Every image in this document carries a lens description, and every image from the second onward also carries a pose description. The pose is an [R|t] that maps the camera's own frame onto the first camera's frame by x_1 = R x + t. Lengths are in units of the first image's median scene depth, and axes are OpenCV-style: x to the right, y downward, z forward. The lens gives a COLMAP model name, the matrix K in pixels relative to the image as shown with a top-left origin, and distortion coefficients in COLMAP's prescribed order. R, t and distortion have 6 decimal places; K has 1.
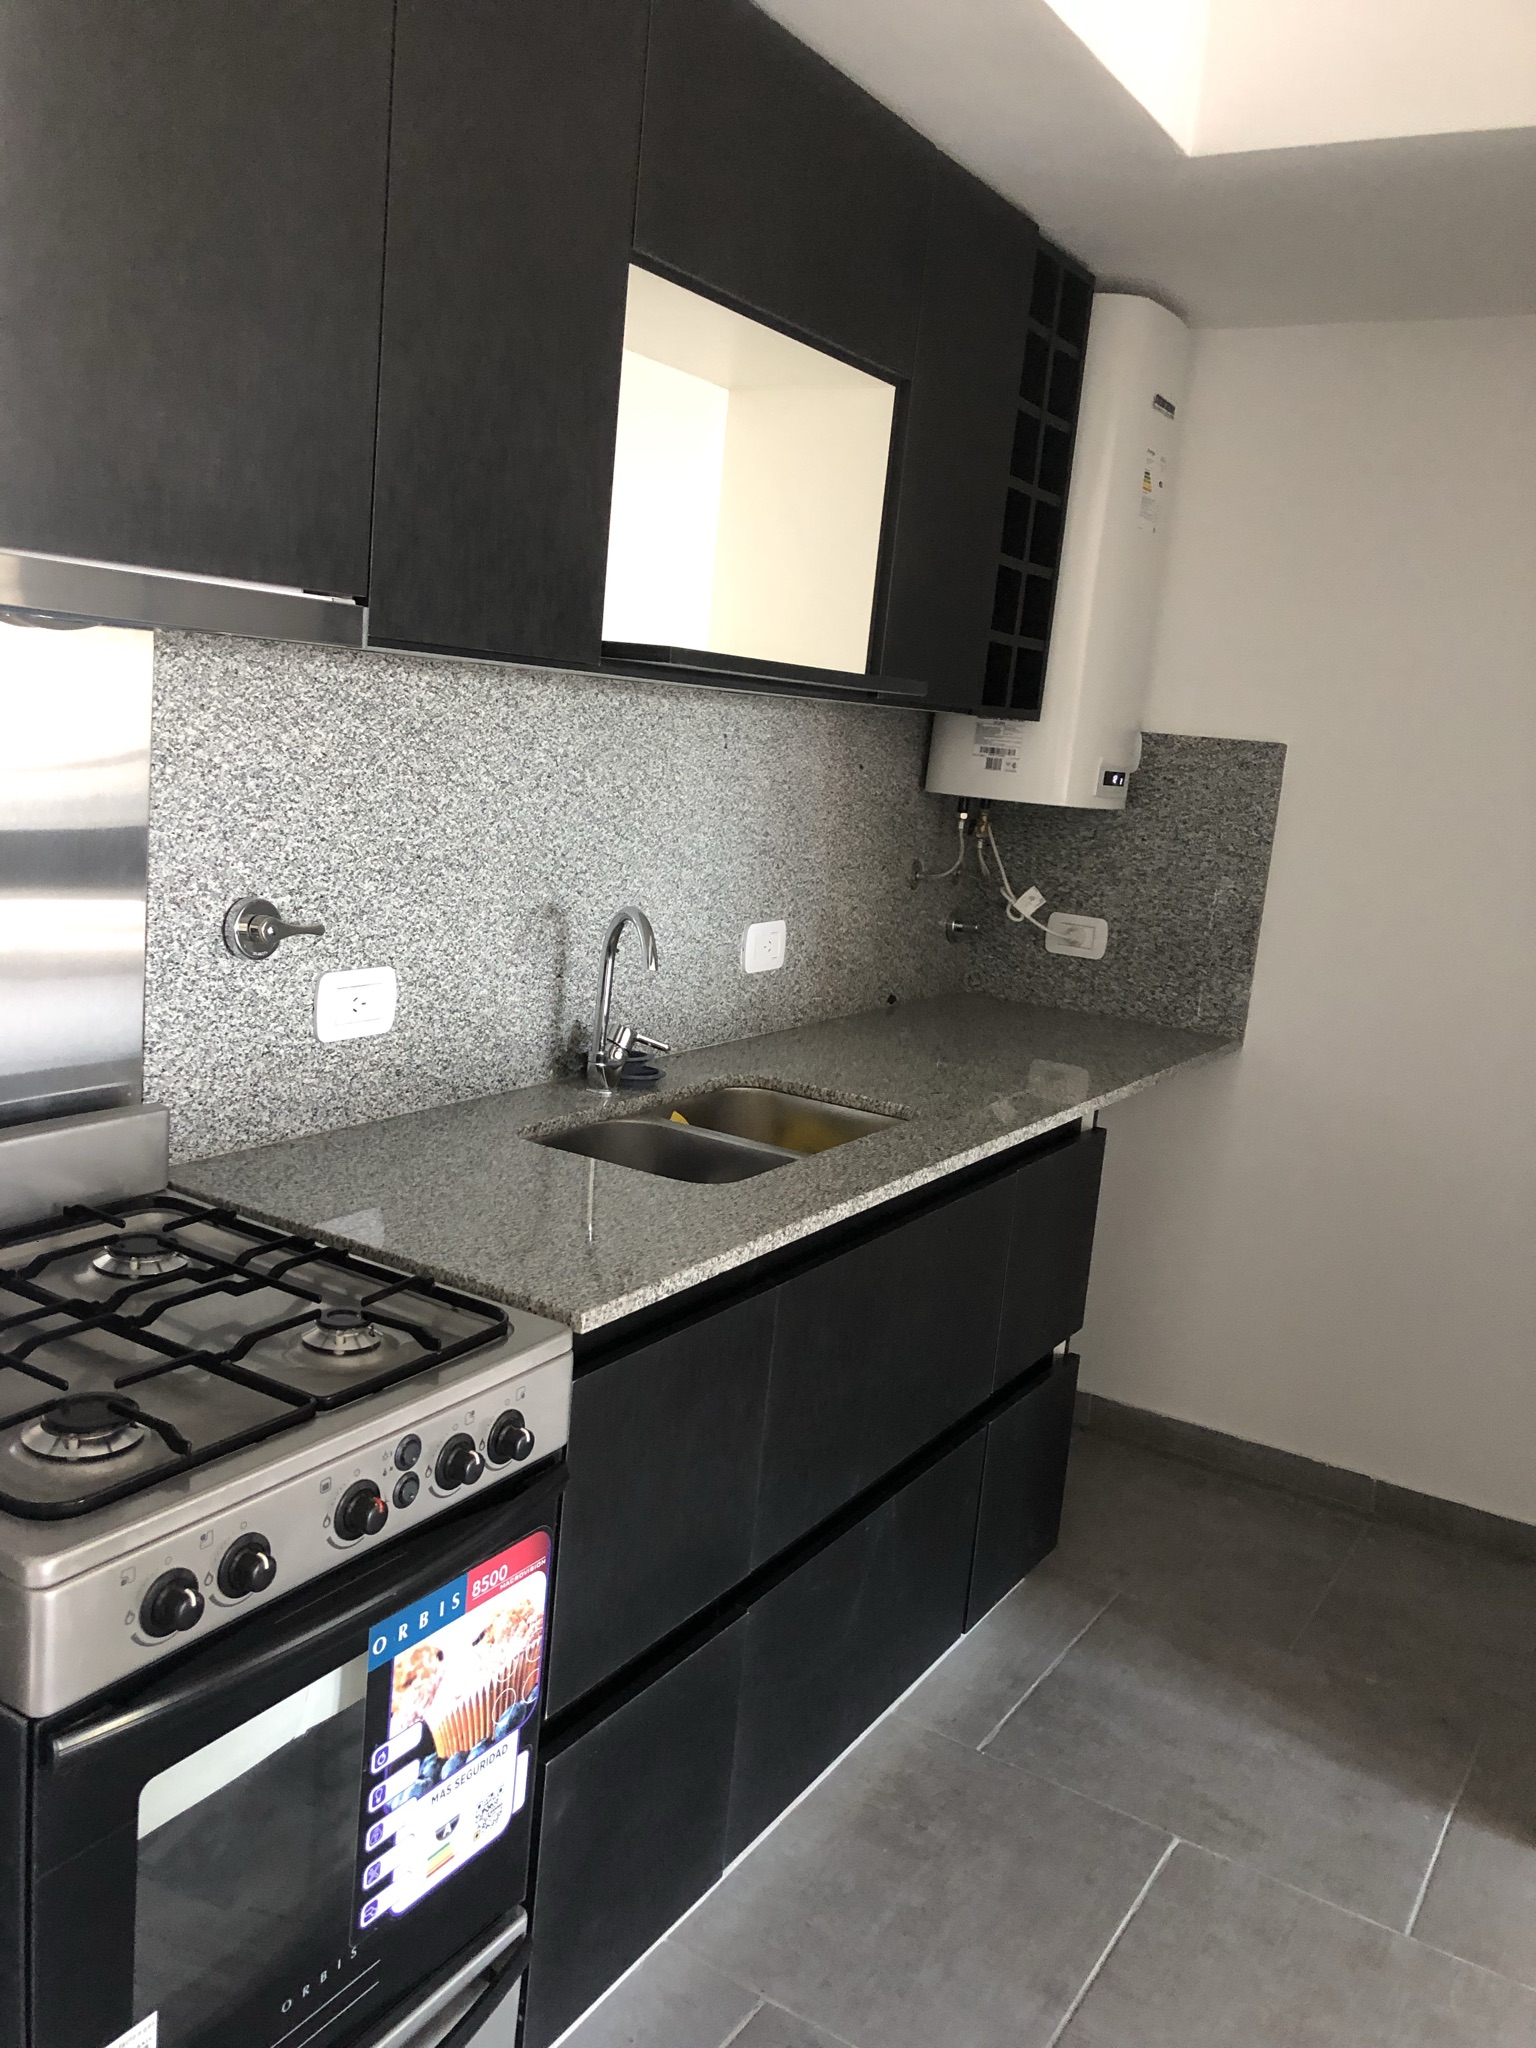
lens RADIAL K [[1690.5, 0, 787.7], [0, 1690.5, 1055.6], [0, 0, 1]] dist [0.049250, -0.066018]
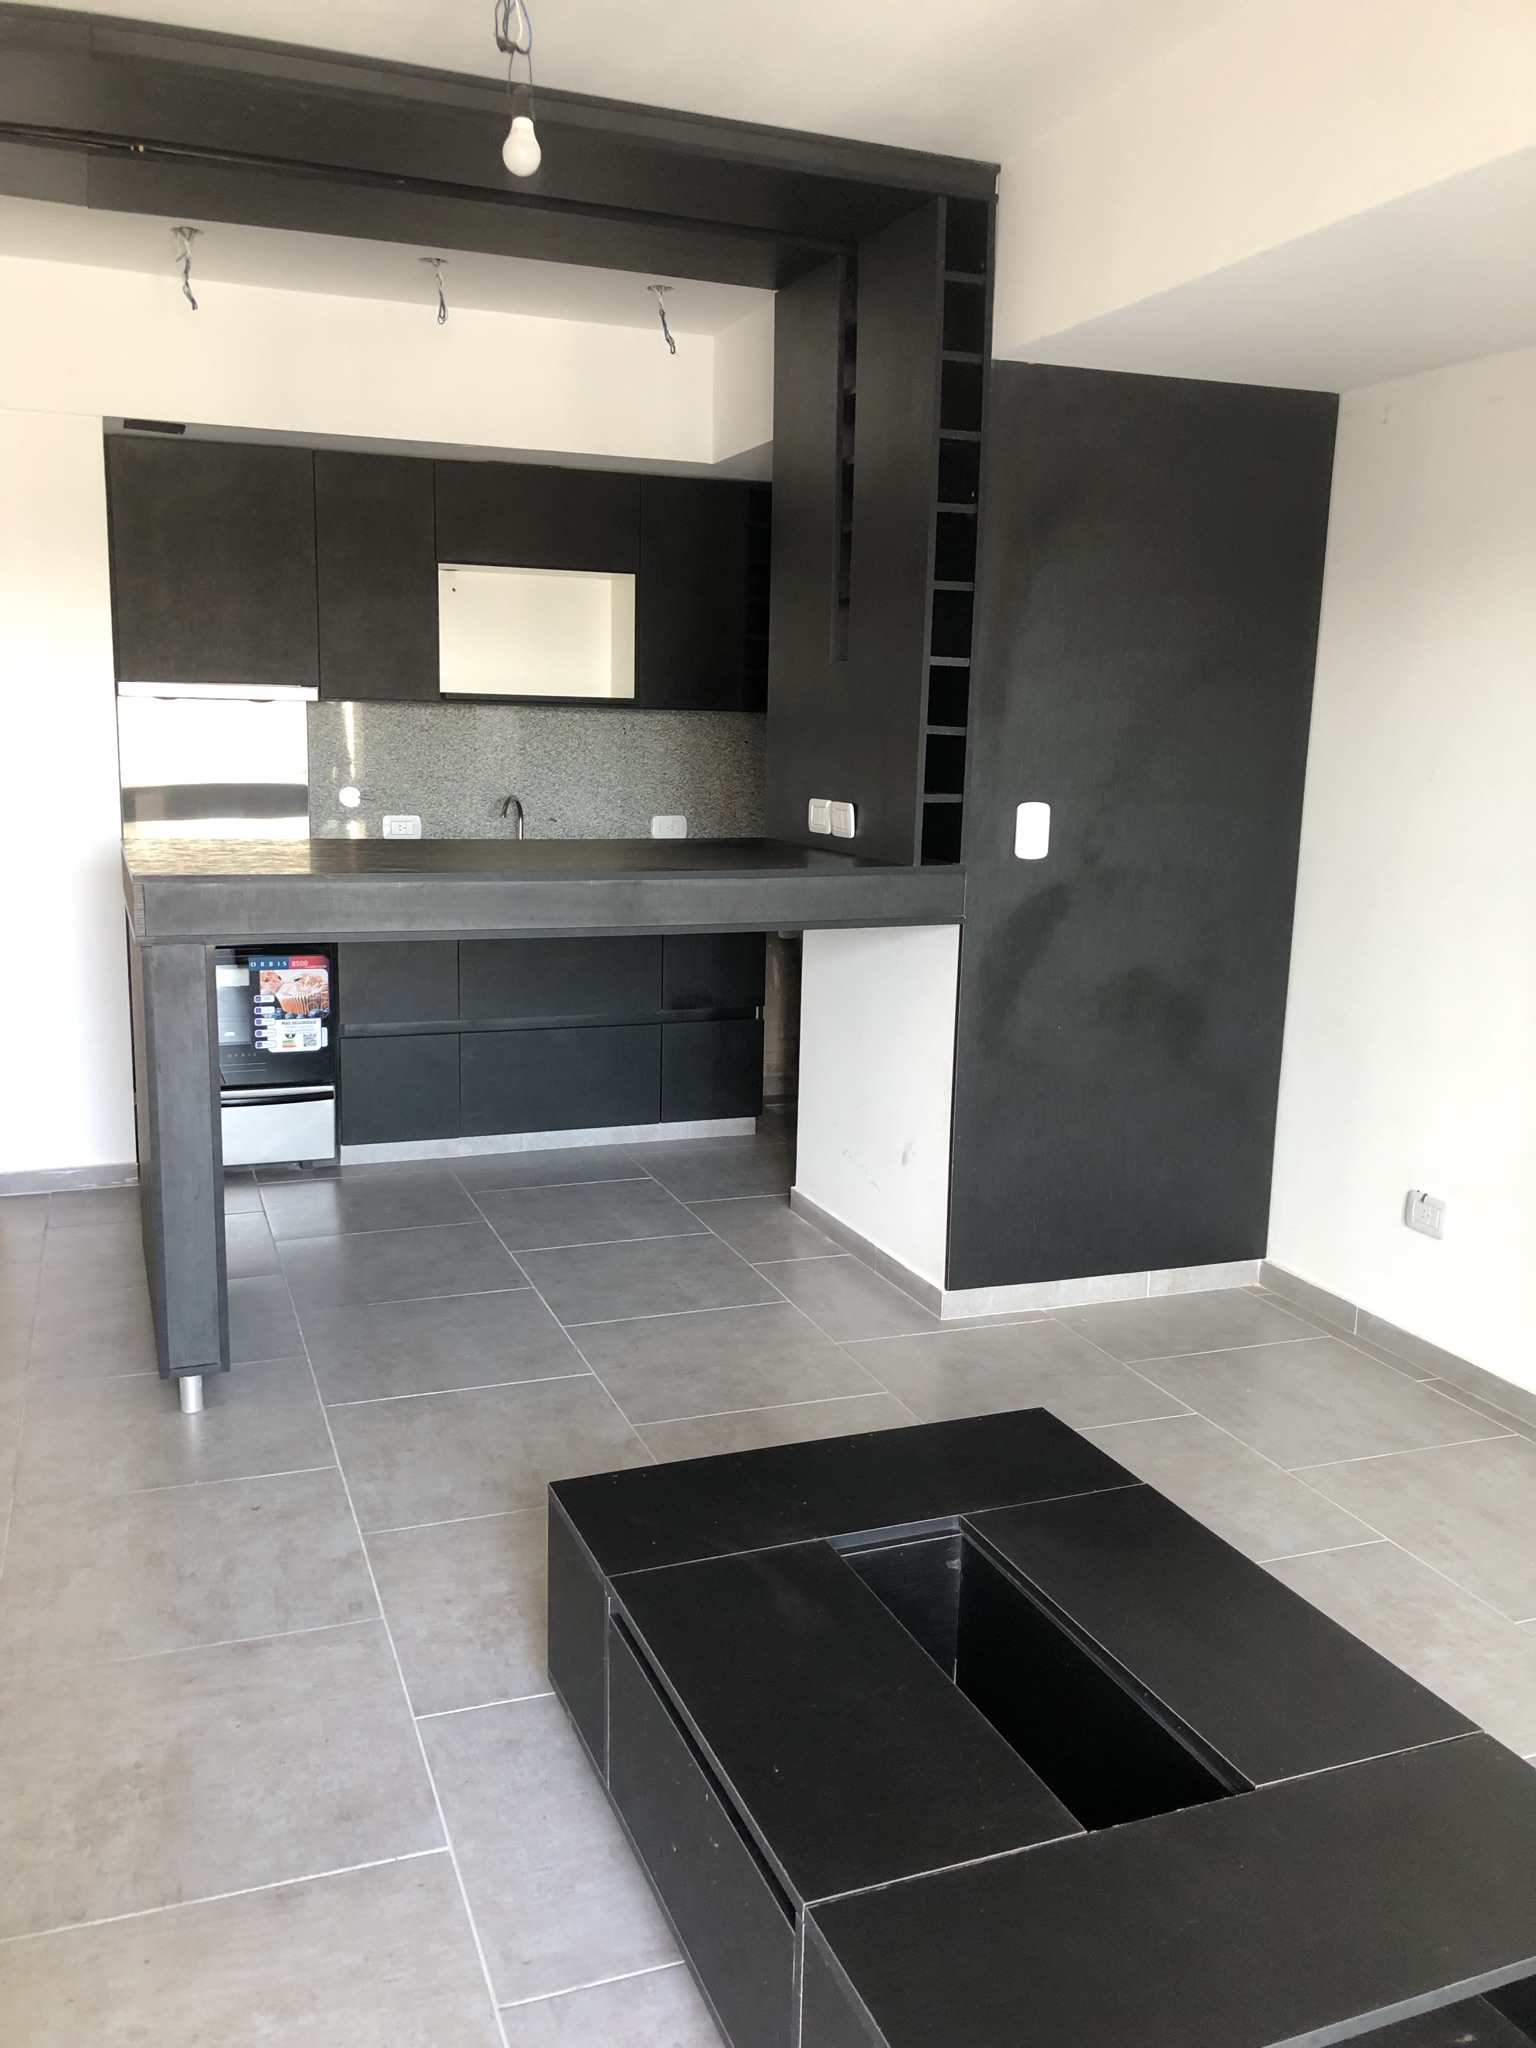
lens RADIAL K [[1690.5, 0, 751.5], [0, 1690.5, 1029.8], [0, 0, 1]] dist [0.049250, -0.066018]
pose [[0.790892, 0.036920, -0.610841, 1.932201], [-0.070954, 0.996979, -0.031611, 0.351316], [0.607828, 0.068342, 0.791122, -0.850018]]
